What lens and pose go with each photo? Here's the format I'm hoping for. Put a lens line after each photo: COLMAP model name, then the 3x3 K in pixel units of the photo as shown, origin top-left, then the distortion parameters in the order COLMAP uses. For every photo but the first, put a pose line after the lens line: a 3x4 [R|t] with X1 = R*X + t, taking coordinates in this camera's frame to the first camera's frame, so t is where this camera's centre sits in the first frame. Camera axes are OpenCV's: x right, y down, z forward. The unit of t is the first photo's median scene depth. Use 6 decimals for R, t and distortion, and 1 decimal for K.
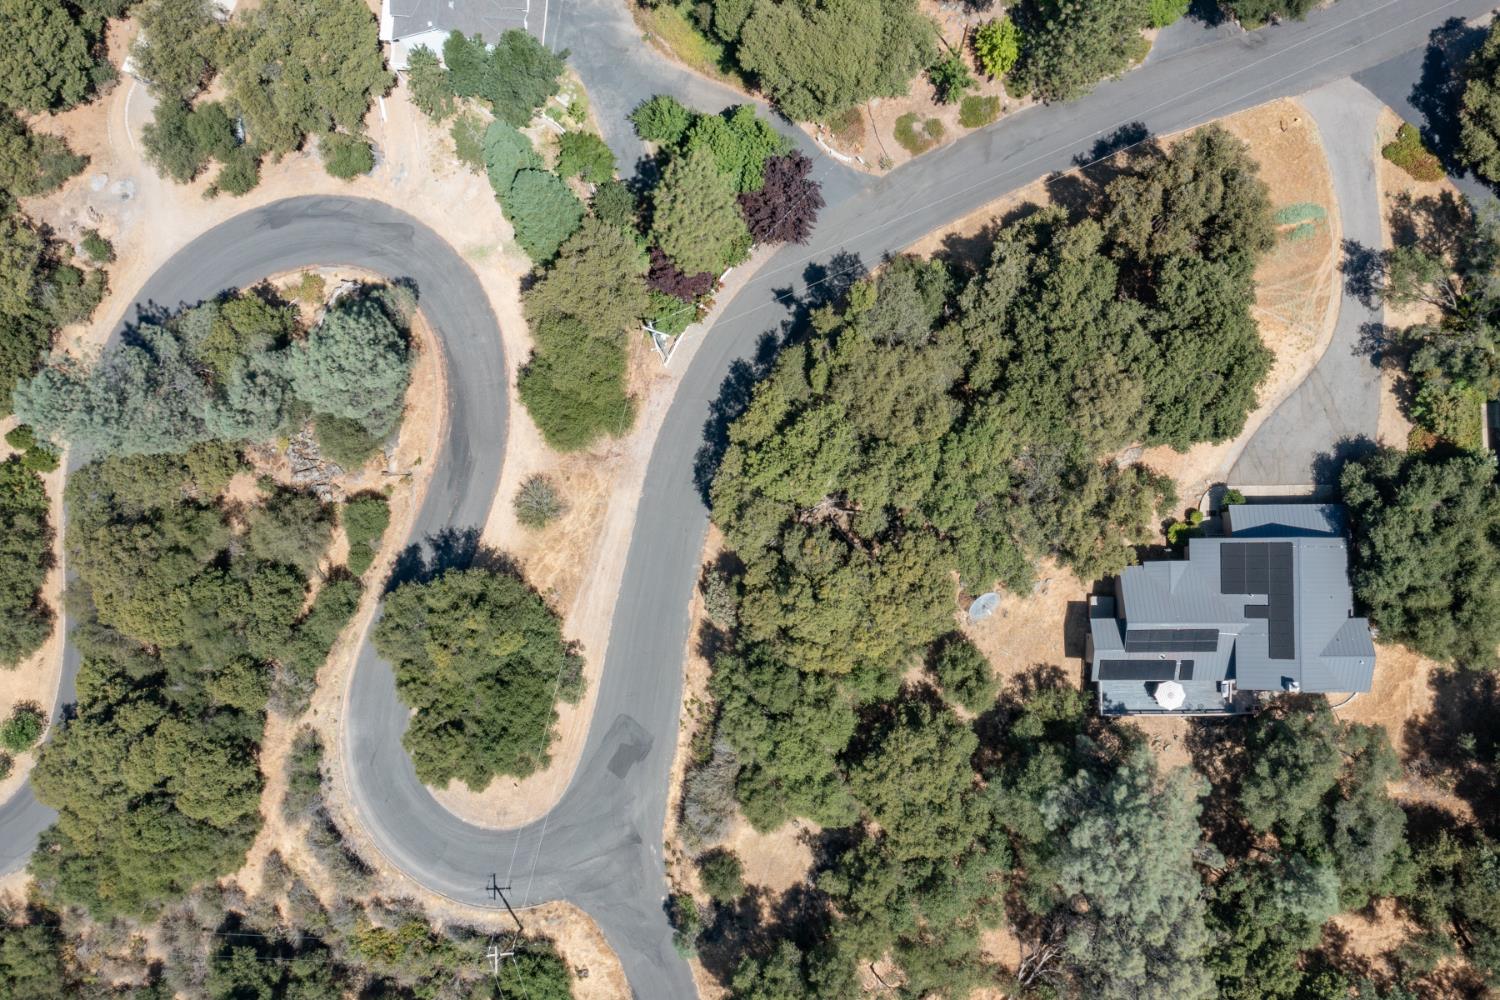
lens RADIAL K [[1229.2, 0, 765.4], [0, 1229.2, 498.3], [0, 0, 1]] dist [-0.037825, 0.010286]
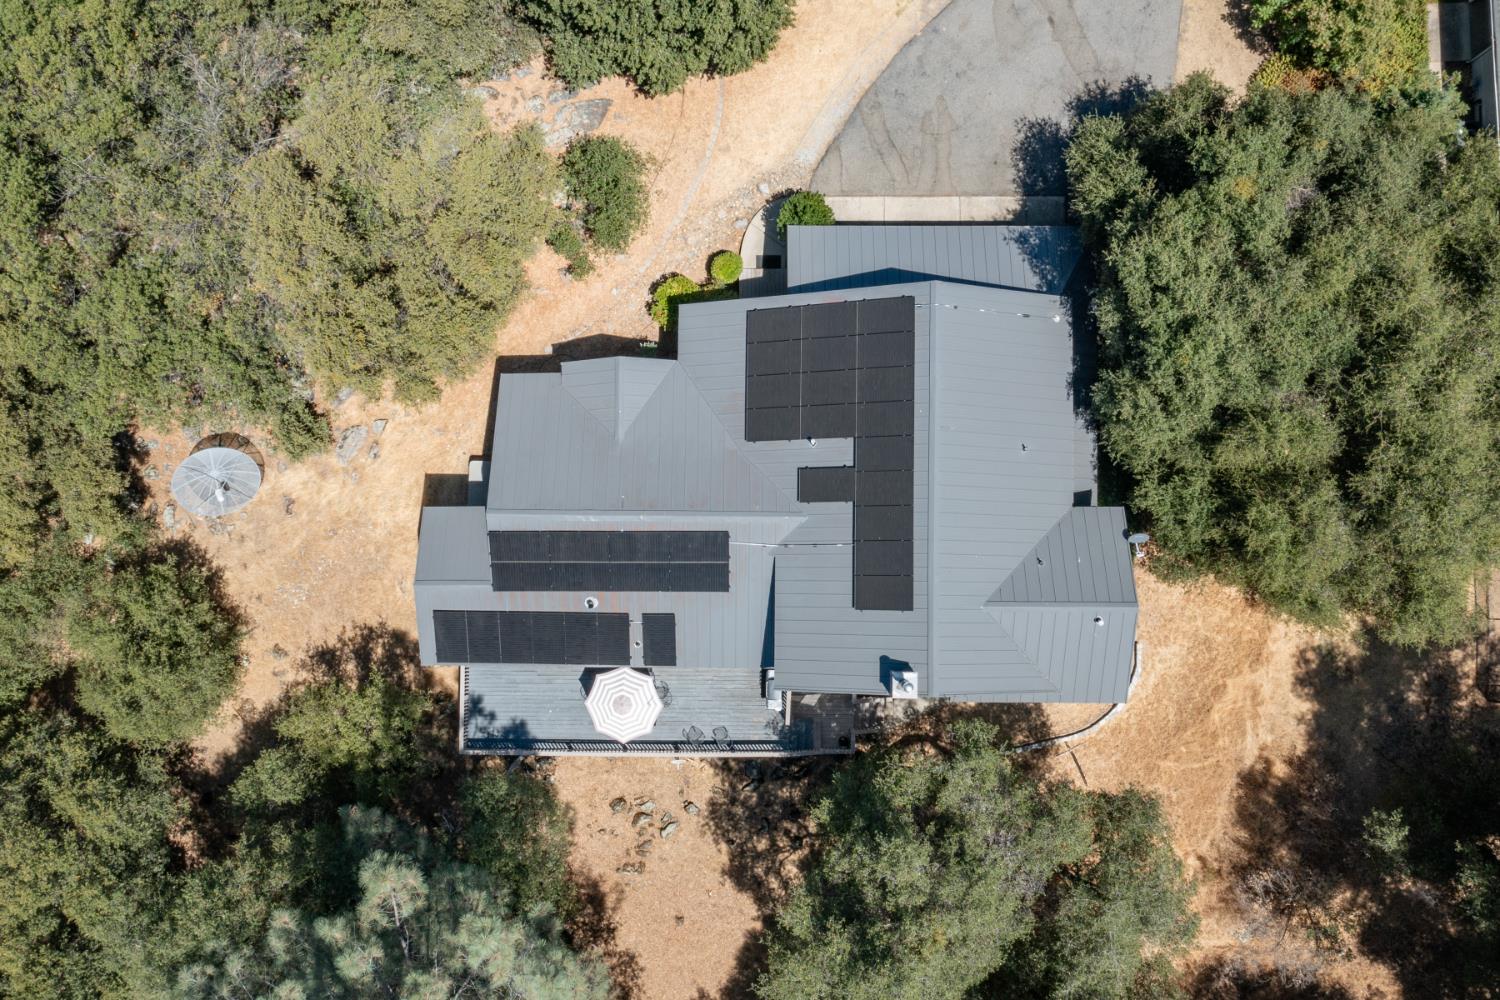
lens RADIAL K [[1229.2, 0, 735.3], [0, 1229.2, 501.0], [0, 0, 1]] dist [-0.037825, 0.010286]
pose [[0.999930, 0.009830, 0.006517, 0.366063], [-0.009805, 0.999944, -0.003878, 0.097919], [-0.006554, 0.003814, 0.999971, 0.611626]]
